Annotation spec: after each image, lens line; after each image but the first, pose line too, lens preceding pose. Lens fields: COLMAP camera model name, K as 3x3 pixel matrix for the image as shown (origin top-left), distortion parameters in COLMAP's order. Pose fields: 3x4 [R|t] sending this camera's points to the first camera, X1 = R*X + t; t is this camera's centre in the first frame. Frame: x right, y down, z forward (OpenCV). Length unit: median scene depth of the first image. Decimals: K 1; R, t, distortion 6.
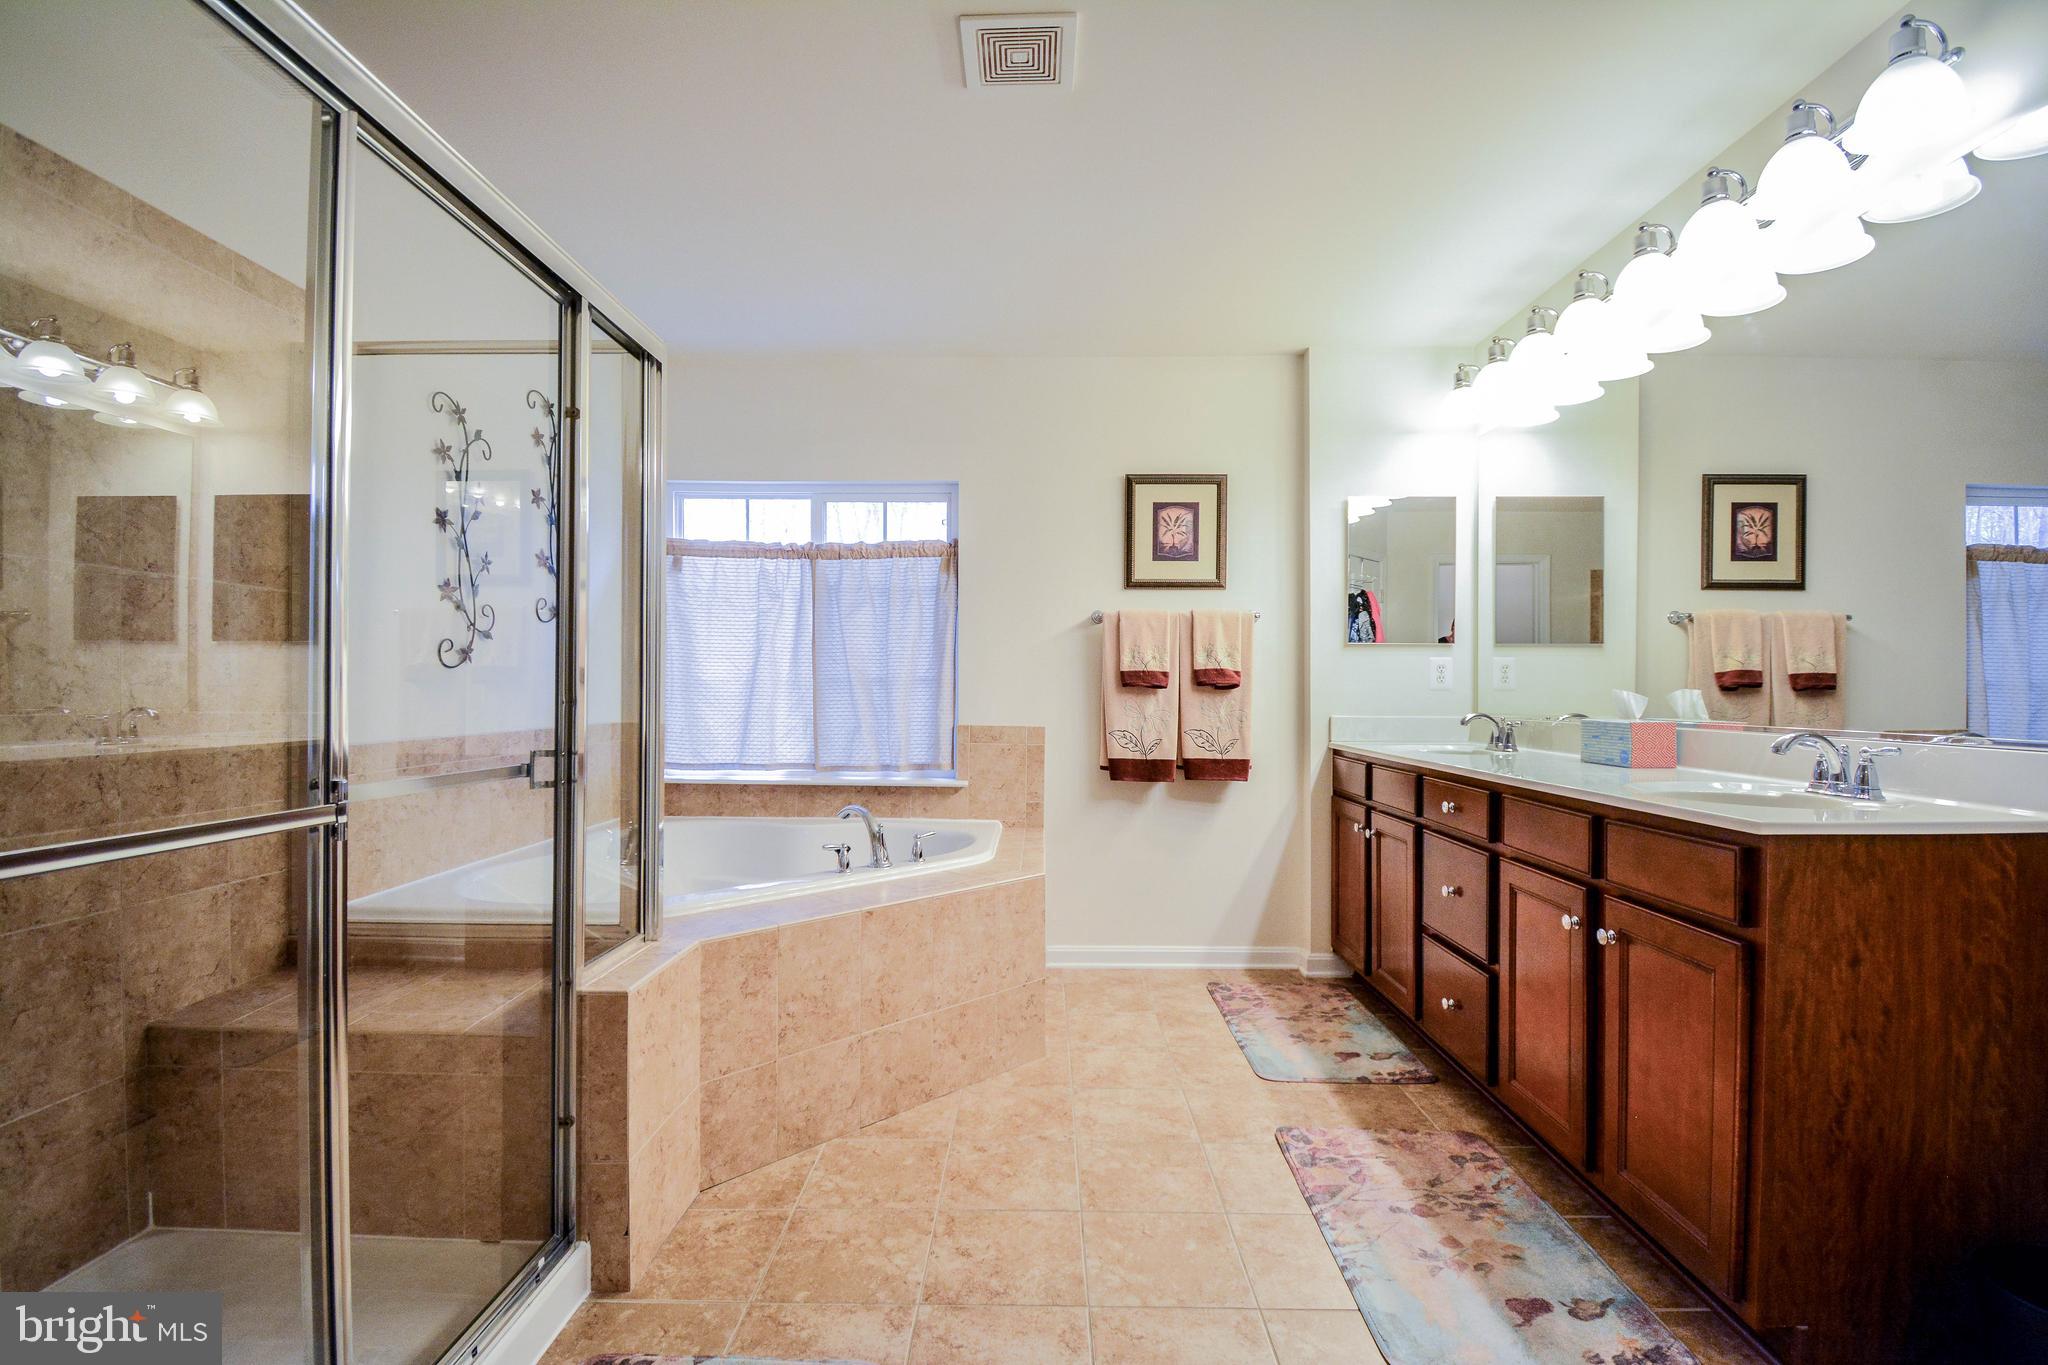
lens RADIAL K [[913.6, 0, 1029.8], [0, 913.6, 685.1], [0, 0, 1]] dist [0.006973, -0.015764]
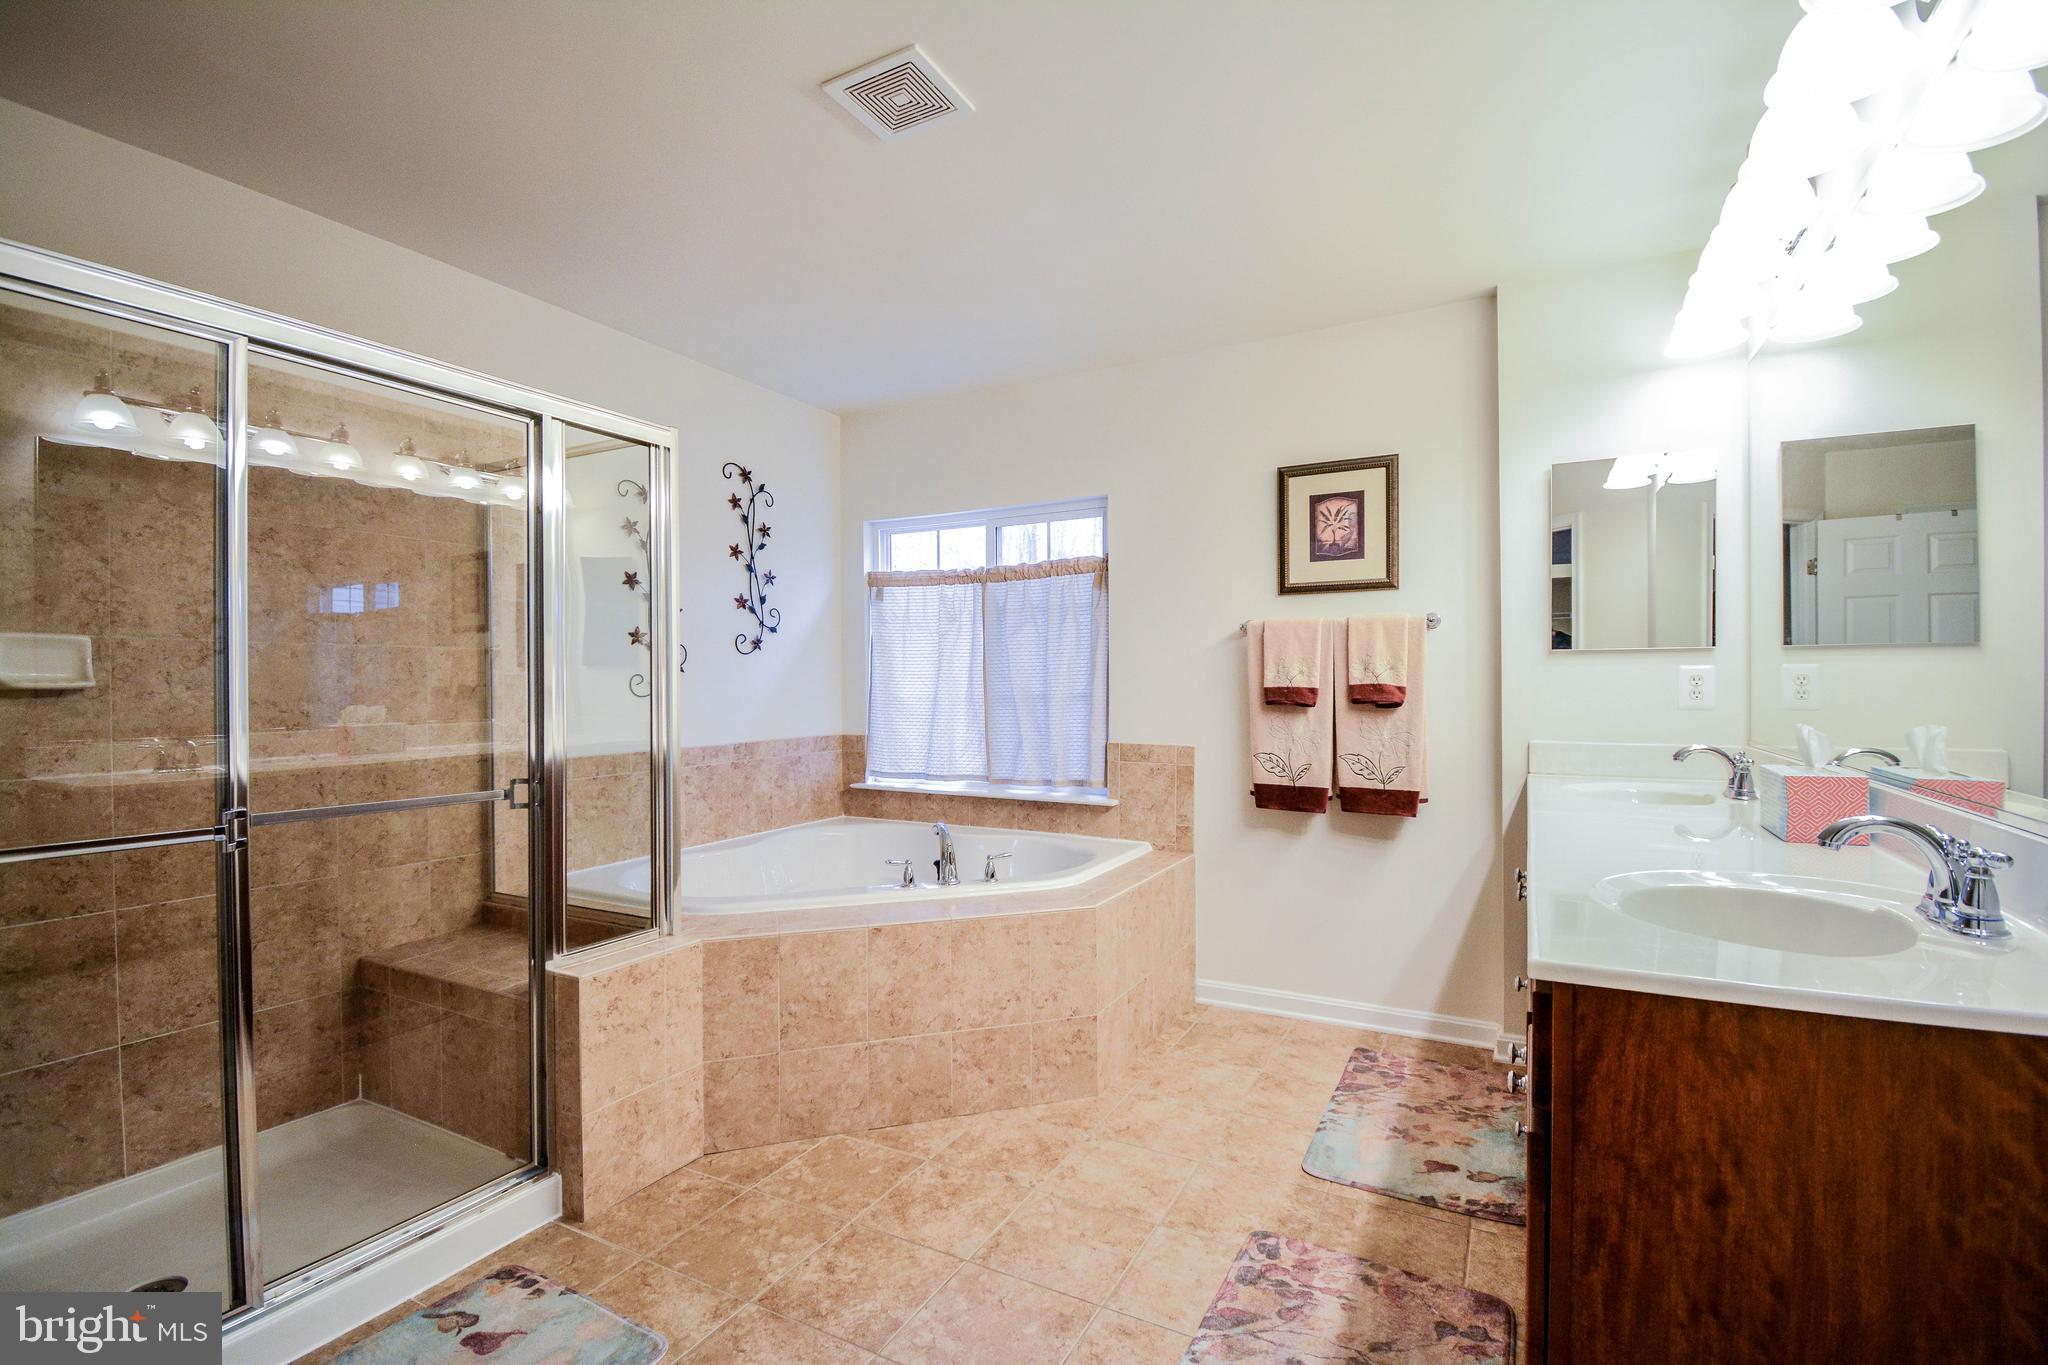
lens RADIAL K [[913.6, 0, 1019.1], [0, 913.6, 687.7], [0, 0, 1]] dist [0.006973, -0.015764]
pose [[0.890893, -0.008690, -0.454130, 0.420779], [0.012887, 0.999898, 0.006147, -0.034283], [0.454030, -0.011329, 0.890914, 0.119240]]
